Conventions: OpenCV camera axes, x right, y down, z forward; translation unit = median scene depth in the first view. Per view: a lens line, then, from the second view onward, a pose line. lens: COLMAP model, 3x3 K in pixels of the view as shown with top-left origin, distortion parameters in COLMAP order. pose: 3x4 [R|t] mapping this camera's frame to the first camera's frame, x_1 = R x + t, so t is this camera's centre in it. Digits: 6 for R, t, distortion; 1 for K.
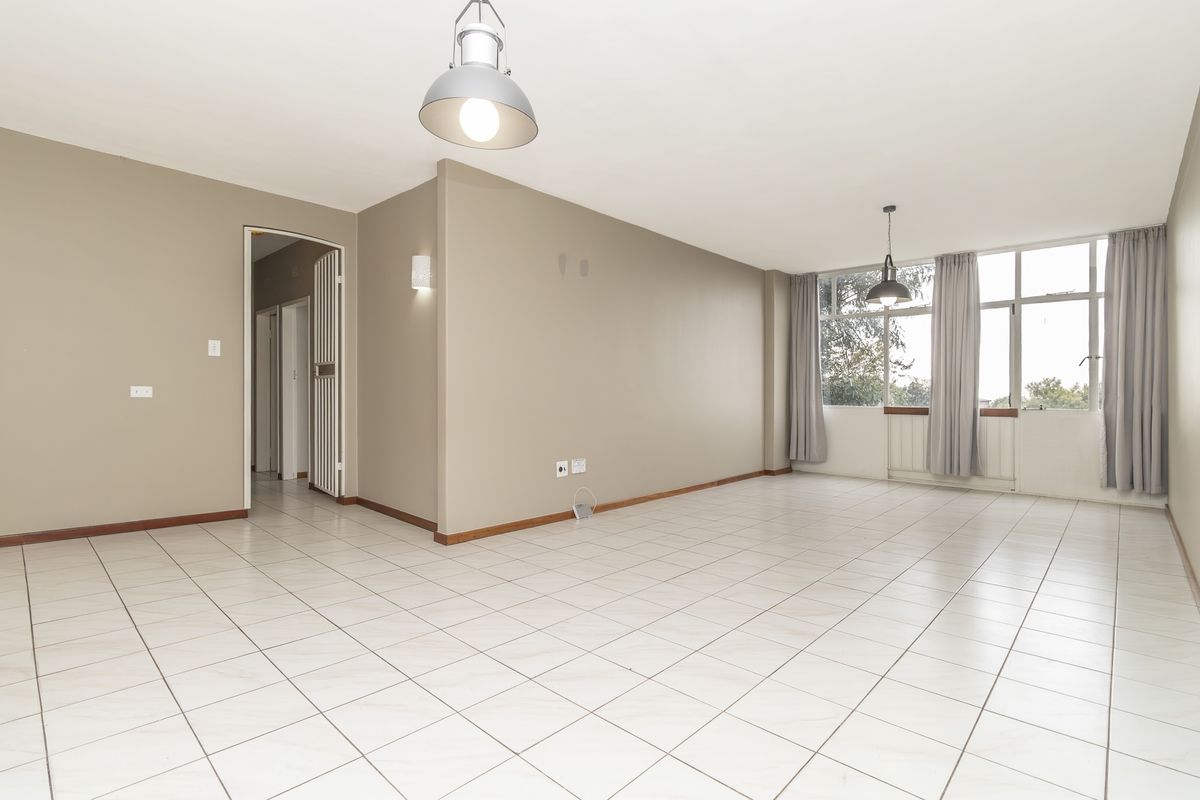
lens RADIAL K [[544.9, 0, 600.7], [0, 544.9, 405.9], [0, 0, 1]] dist [0.001084, 0.000483]
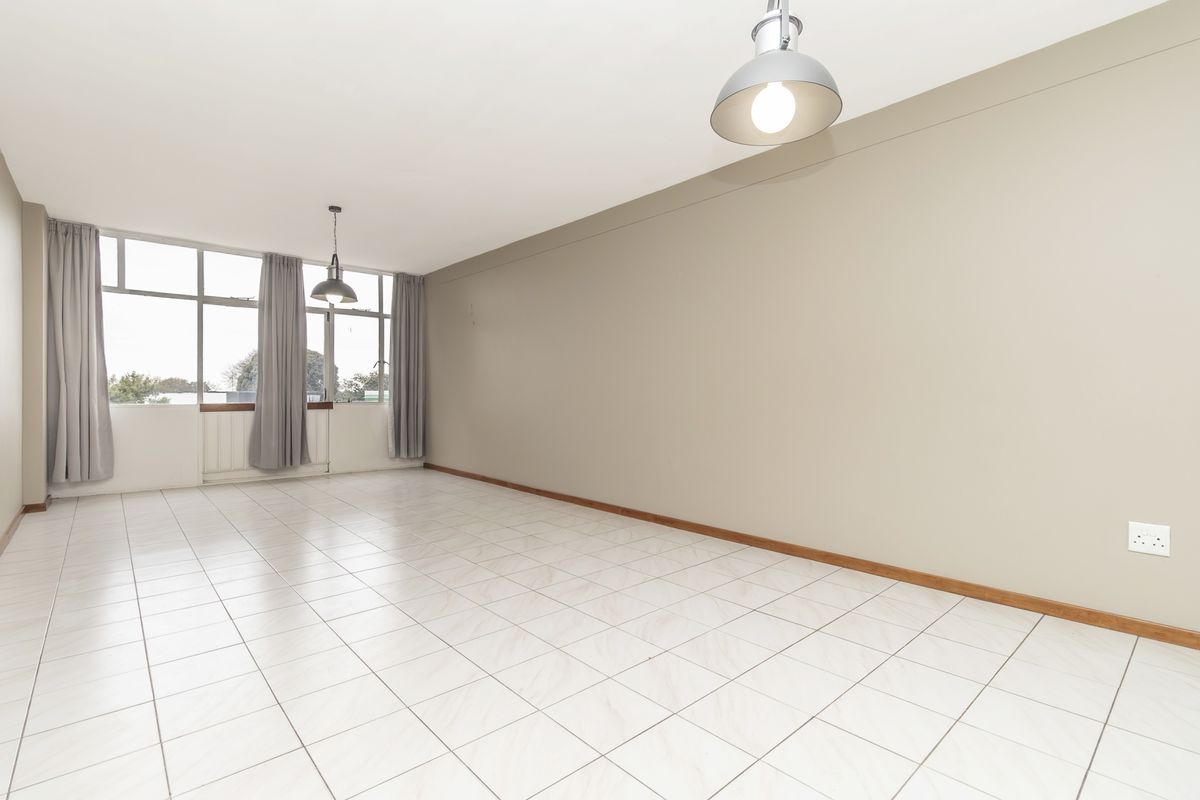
lens RADIAL K [[544.9, 0, 588.0], [0, 544.9, 389.2], [0, 0, 1]] dist [0.001084, 0.000483]
pose [[0.118413, -0.000967, 0.992964, -0.324438], [0.018321, 0.999831, -0.001211, -0.010179], [-0.992795, 0.018335, 0.118411, 0.304477]]
